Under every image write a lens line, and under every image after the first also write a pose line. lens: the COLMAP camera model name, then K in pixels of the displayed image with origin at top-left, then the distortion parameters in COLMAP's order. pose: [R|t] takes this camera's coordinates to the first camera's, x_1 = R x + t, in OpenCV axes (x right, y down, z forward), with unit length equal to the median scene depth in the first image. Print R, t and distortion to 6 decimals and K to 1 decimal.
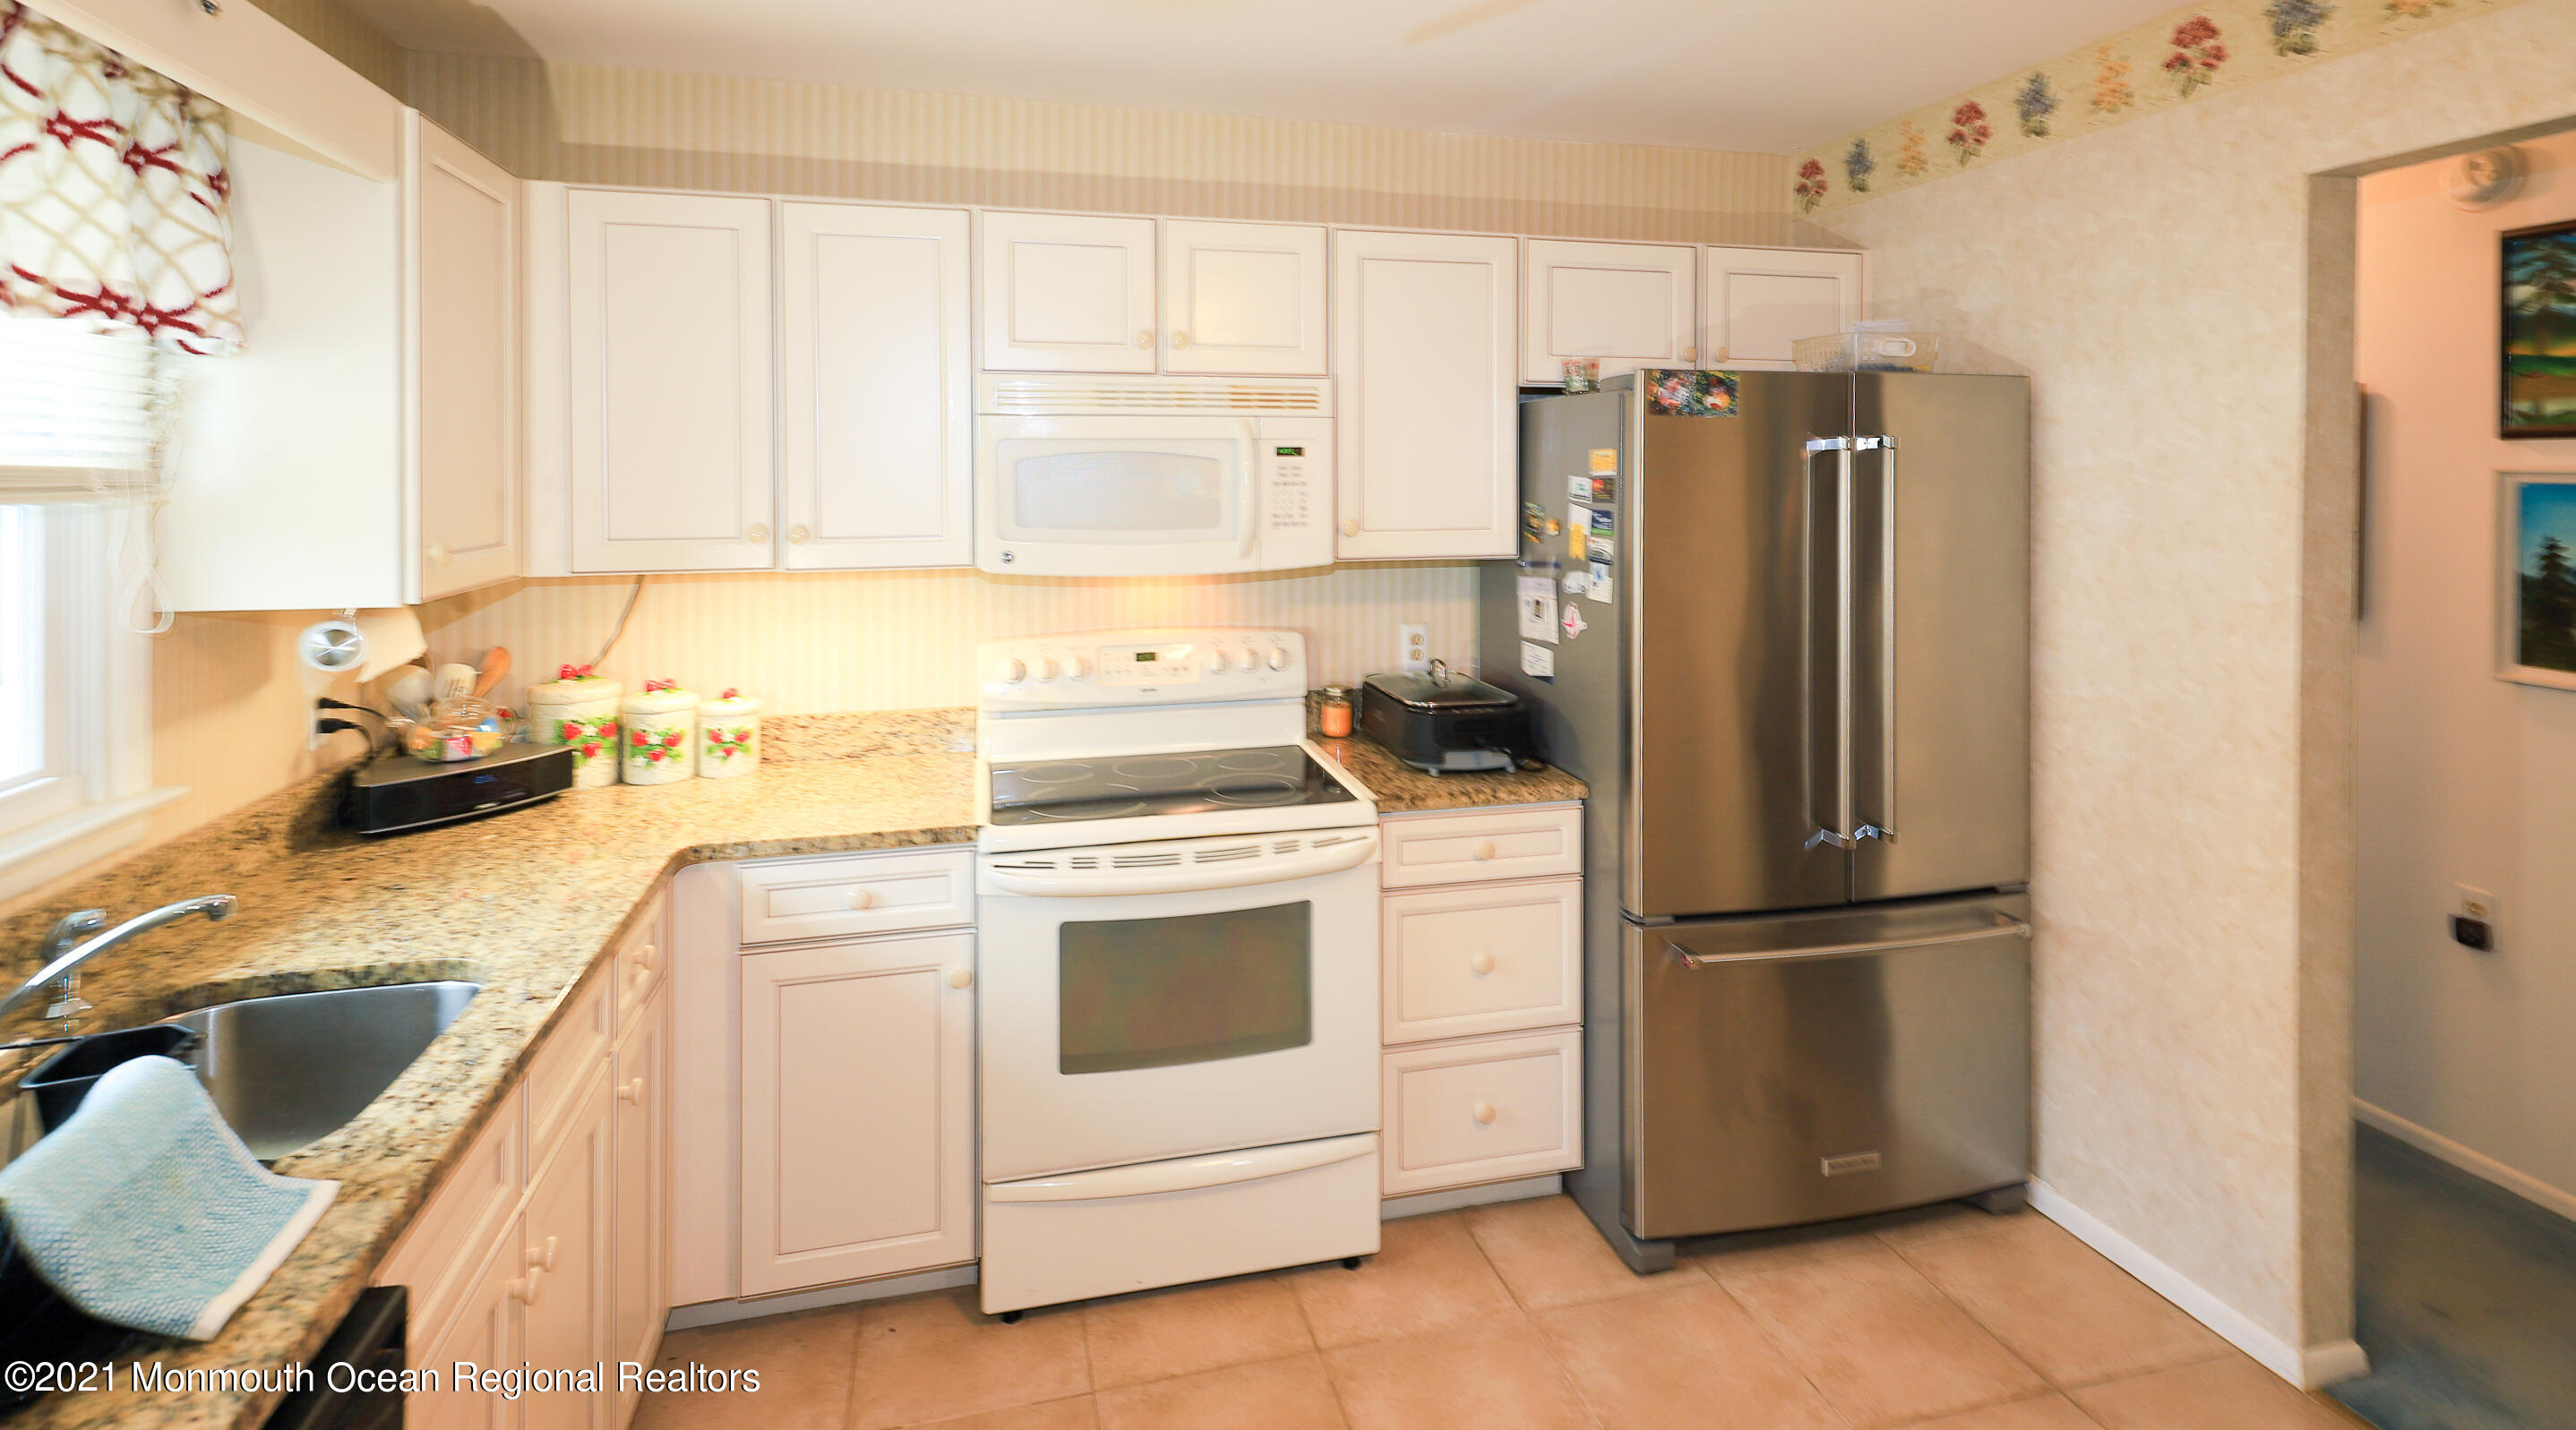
lens RADIAL K [[1347.6, 0, 1288.0], [0, 1347.6, 715.0], [0, 0, 1]] dist [0.001263, 0.000339]
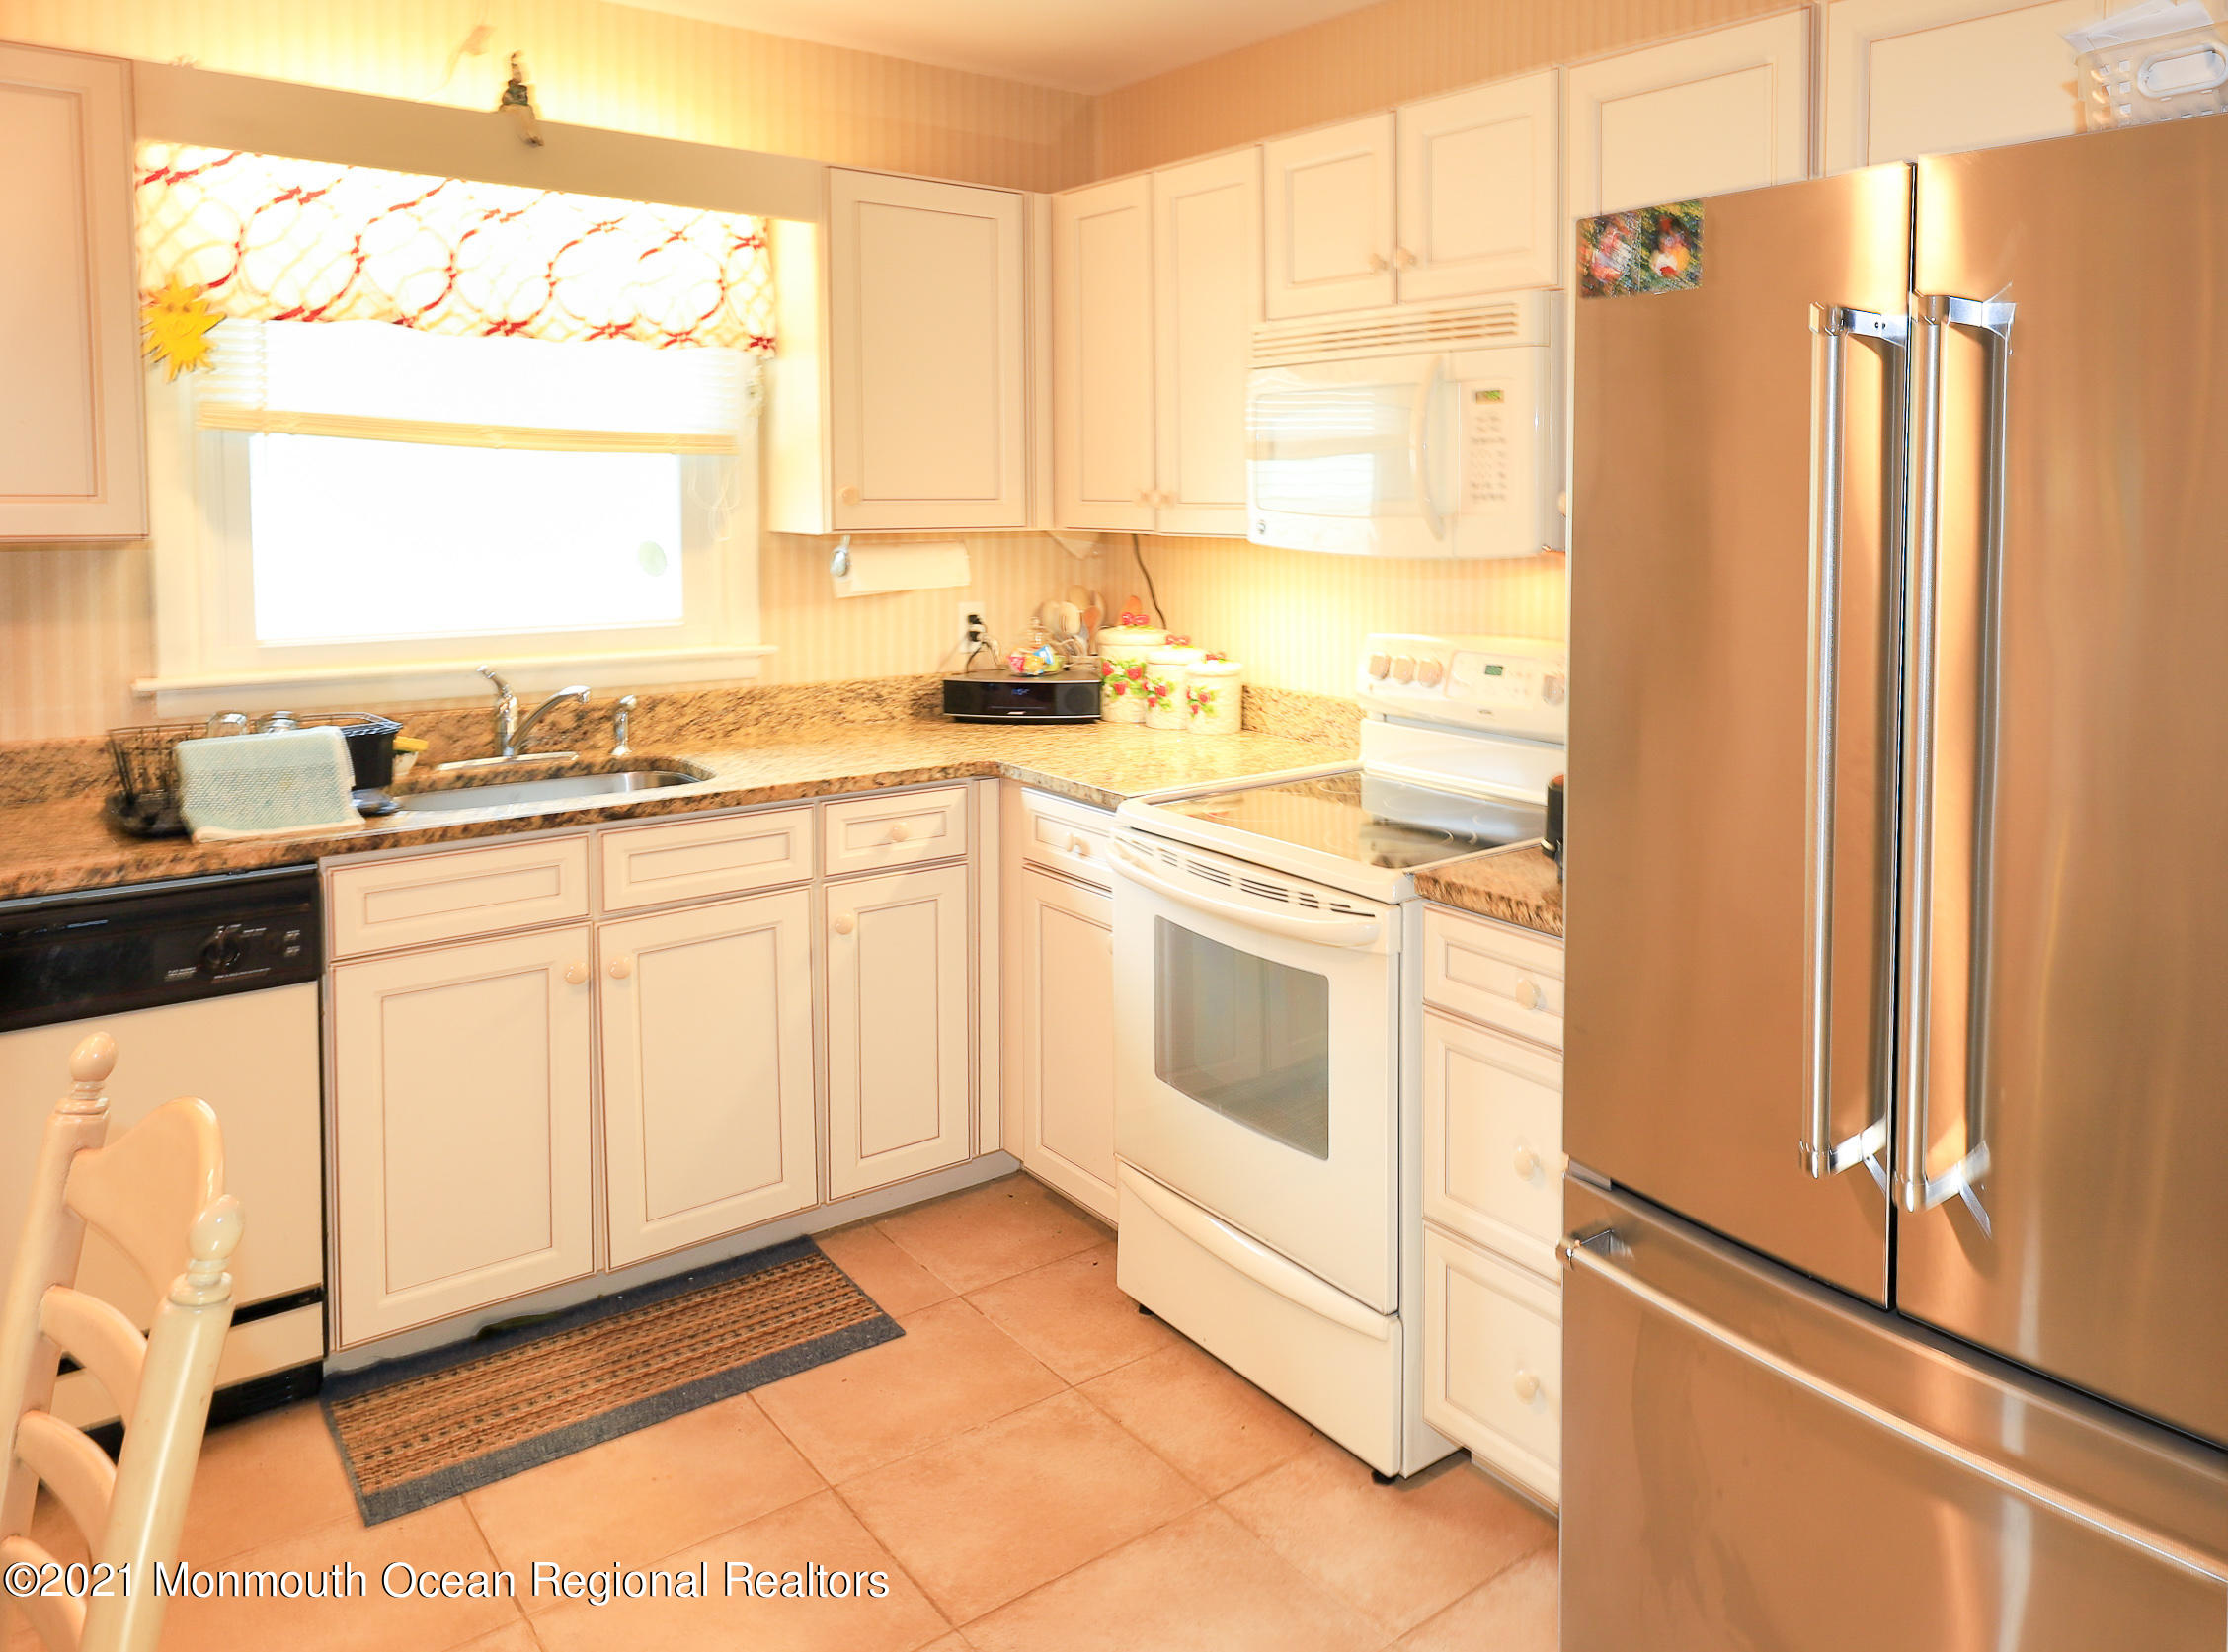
lens RADIAL K [[1530.3, 0, 1114.0], [0, 1530.3, 826.0], [0, 0, 1]] dist [0.000512, 0.001316]
pose [[0.397666, 0.206844, -0.893911, 0.741202], [-0.171126, 0.973883, 0.149221, -0.058916], [0.901431, 0.093632, 0.422677, 0.503488]]
